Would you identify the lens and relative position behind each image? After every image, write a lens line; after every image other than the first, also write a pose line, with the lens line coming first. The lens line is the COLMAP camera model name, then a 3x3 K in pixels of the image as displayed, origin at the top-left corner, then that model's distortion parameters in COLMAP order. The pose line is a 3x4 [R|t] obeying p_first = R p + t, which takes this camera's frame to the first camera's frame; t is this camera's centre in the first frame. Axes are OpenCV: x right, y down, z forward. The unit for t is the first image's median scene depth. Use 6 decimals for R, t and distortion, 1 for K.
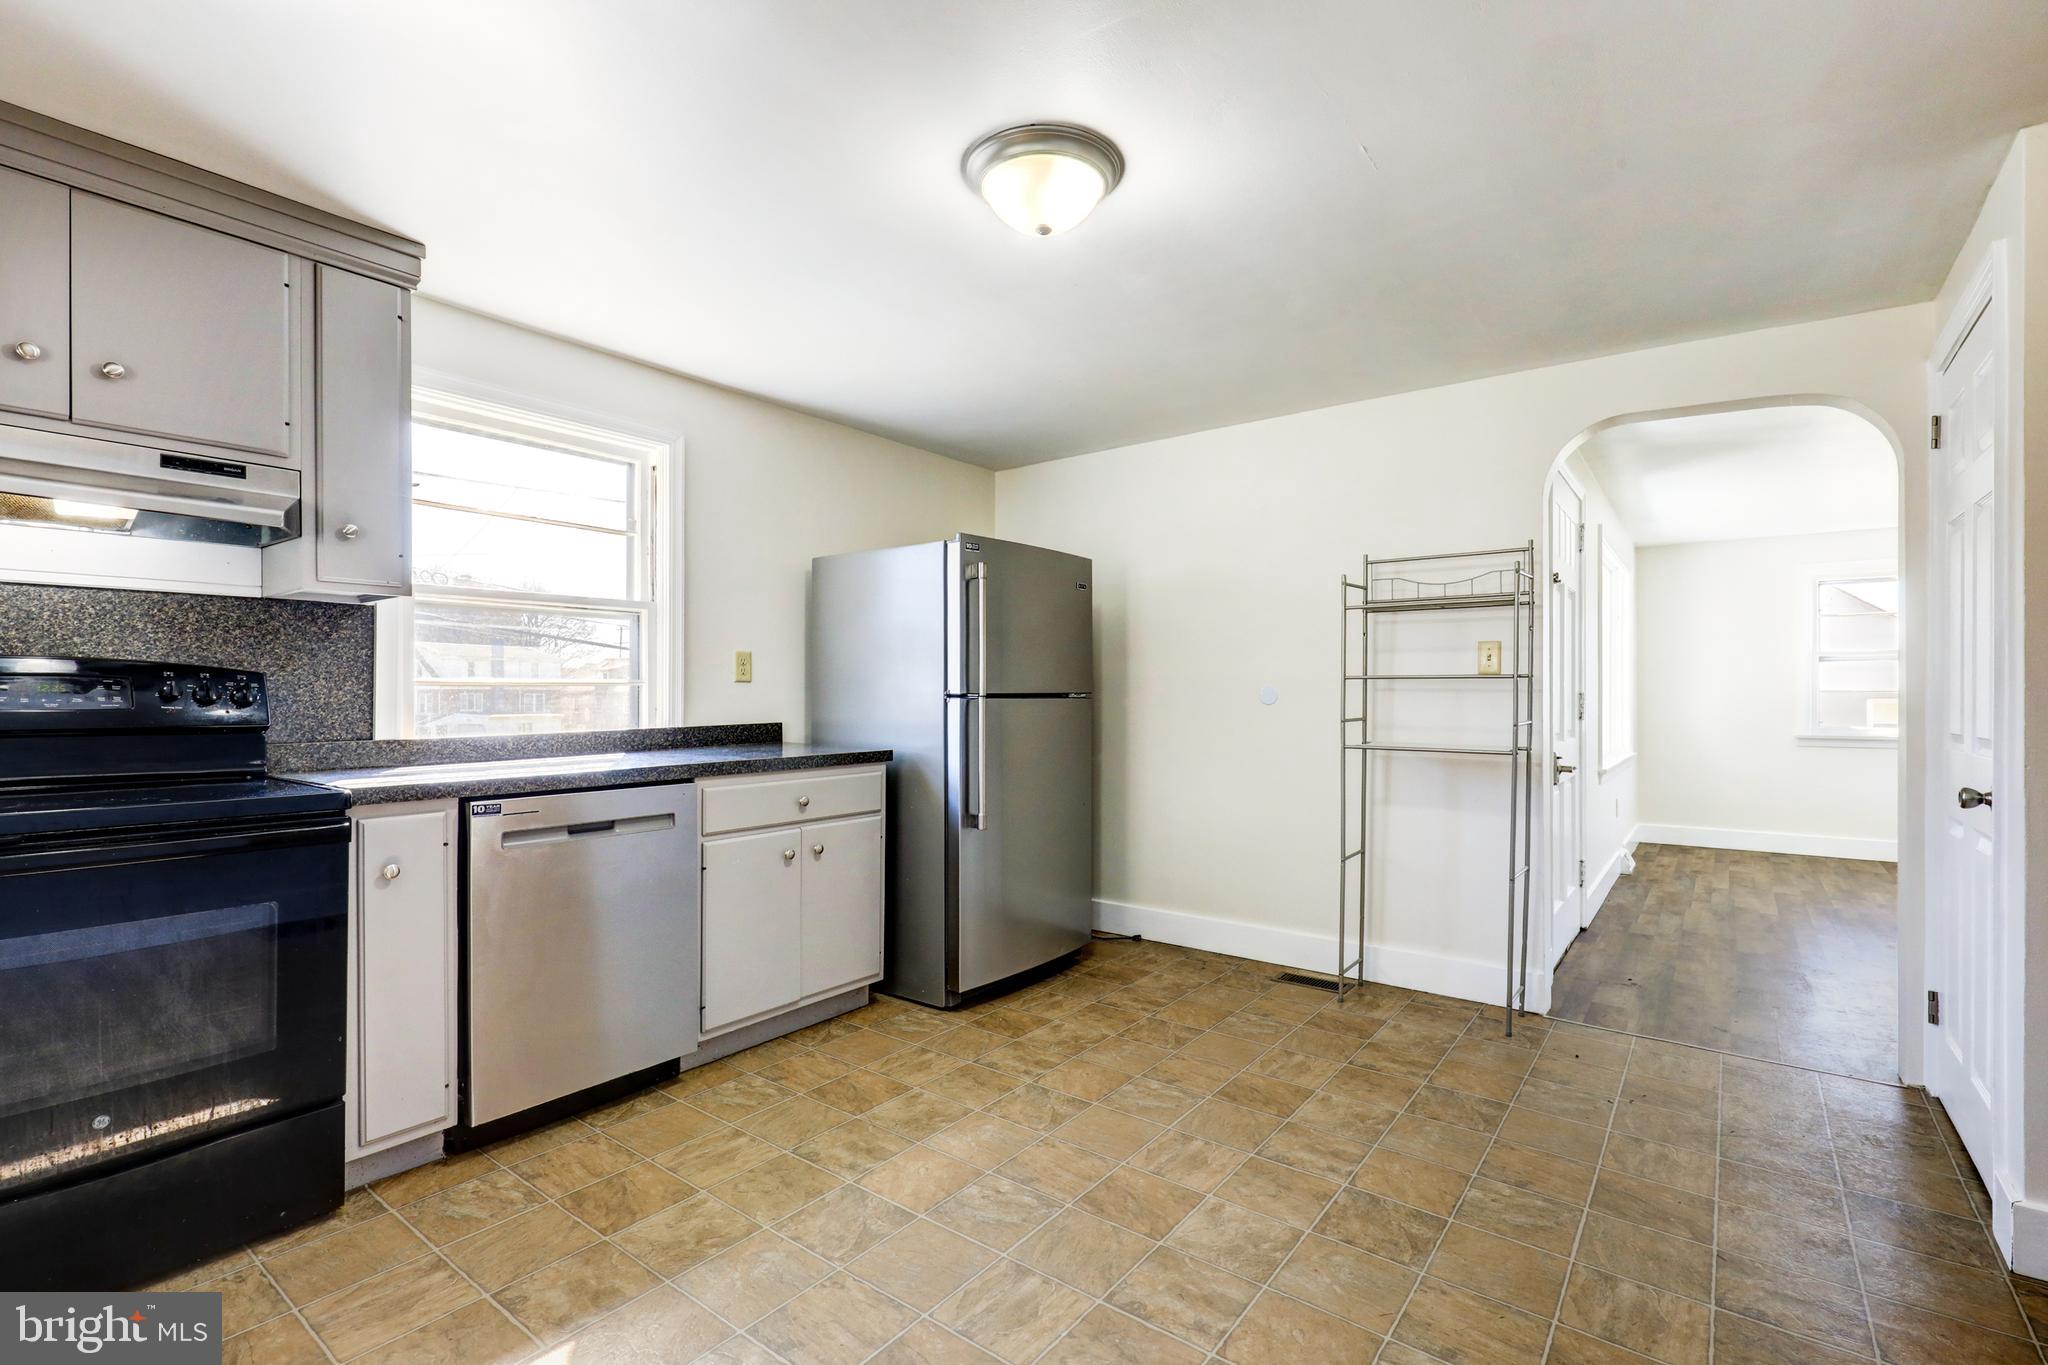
lens RADIAL K [[939.1, 0, 1019.6], [0, 939.1, 691.2], [0, 0, 1]] dist [-0.000200, 0.000393]
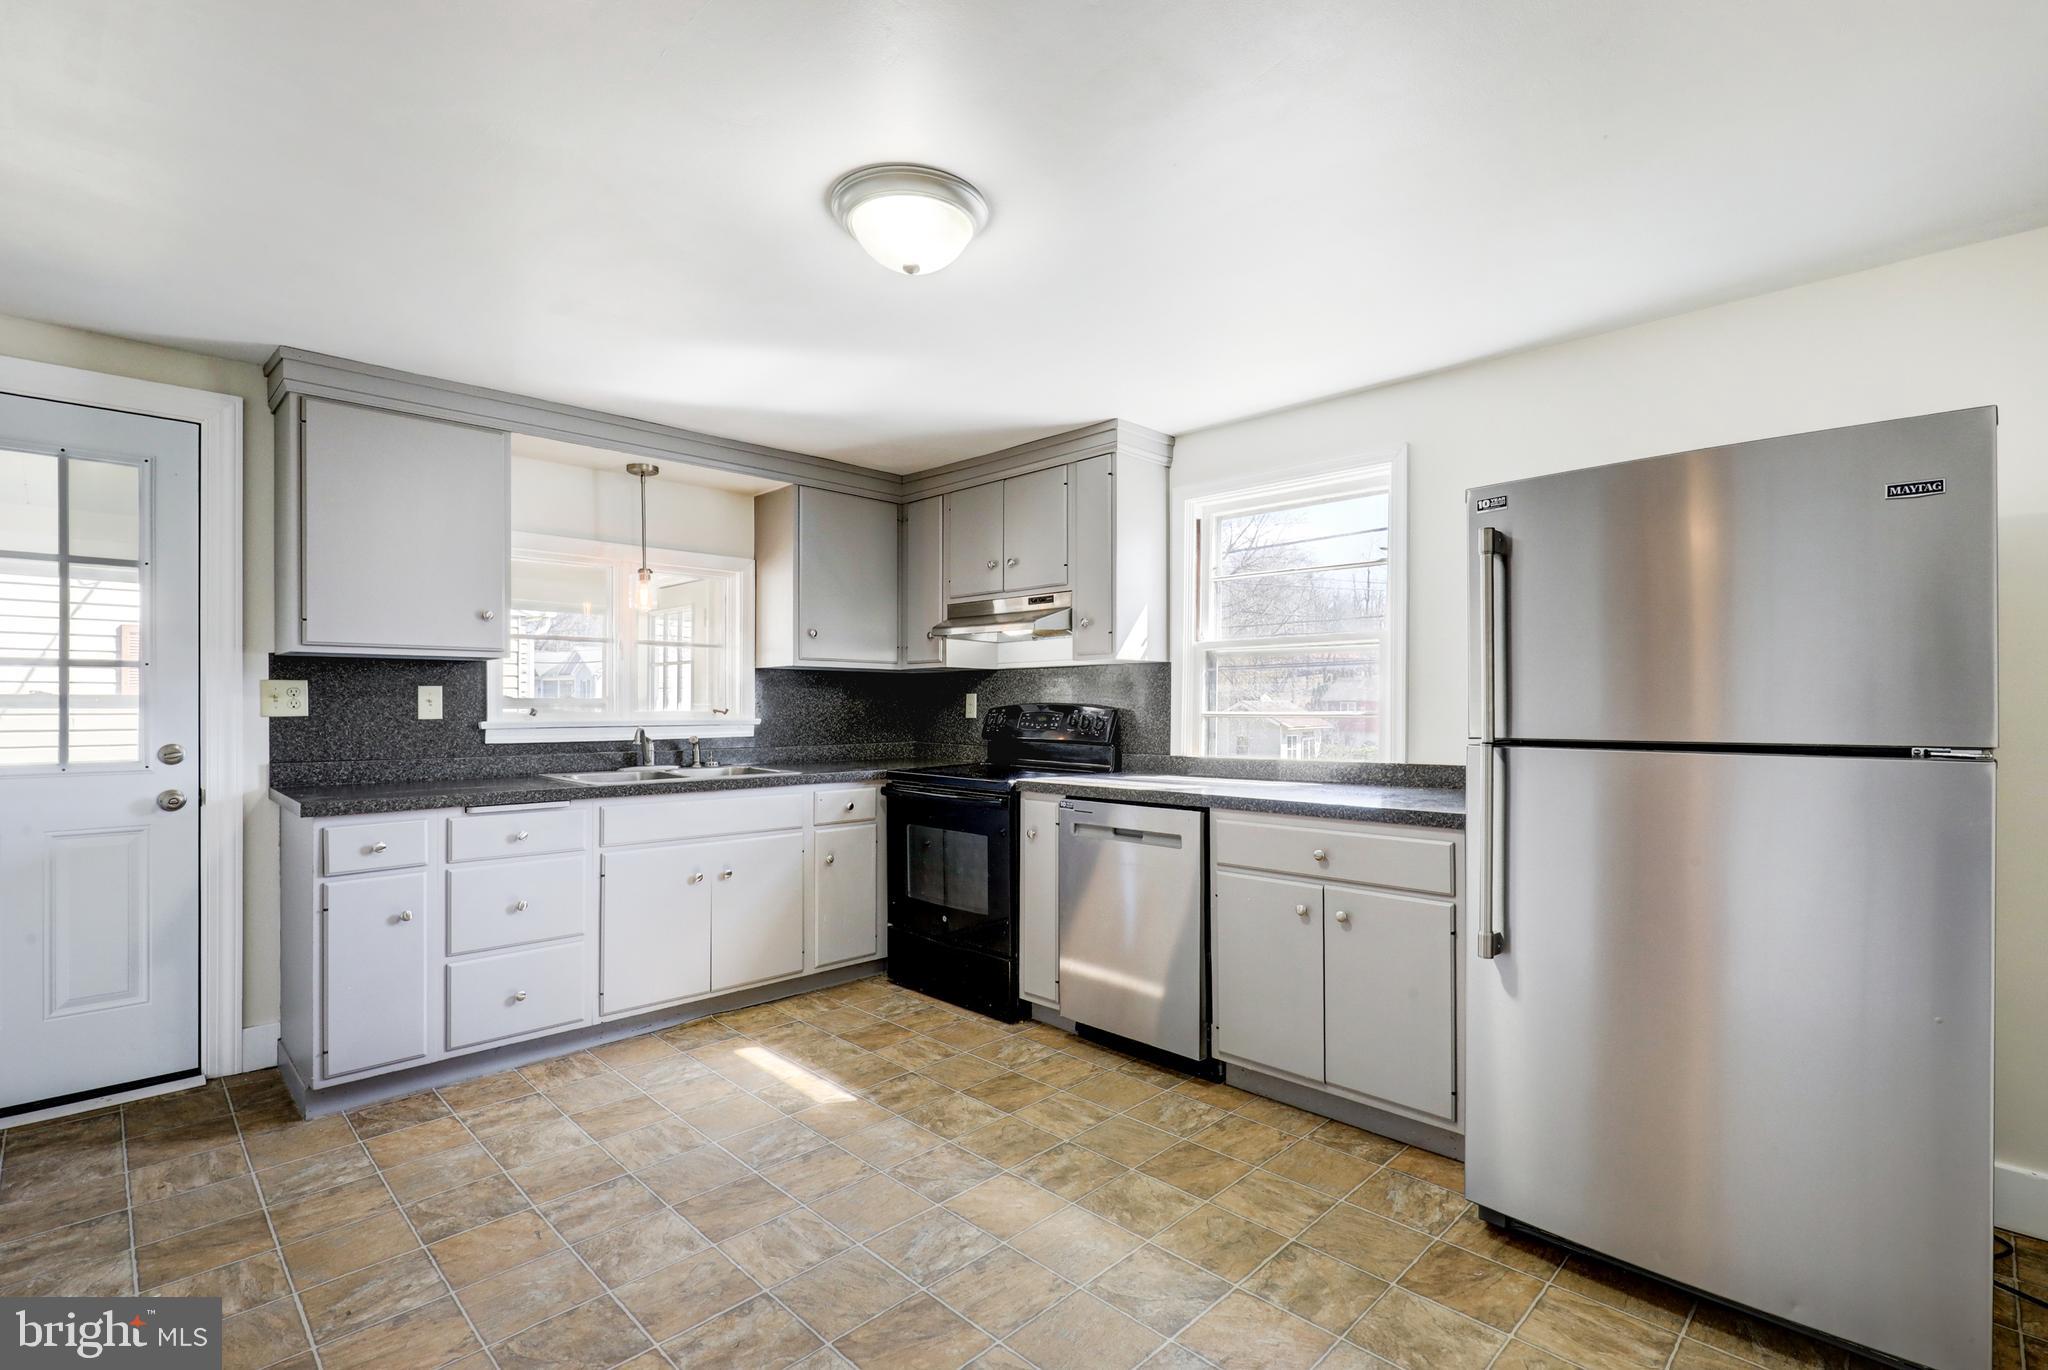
lens RADIAL K [[940.4, 0, 1039.5], [0, 940.4, 698.0], [0, 0, 1]] dist [-0.022508, 0.022071]
pose [[-0.128267, -0.008944, -0.991699, 0.865311], [0.001860, 0.999955, -0.009259, -0.026635], [0.991738, -0.003032, -0.128245, 1.110161]]
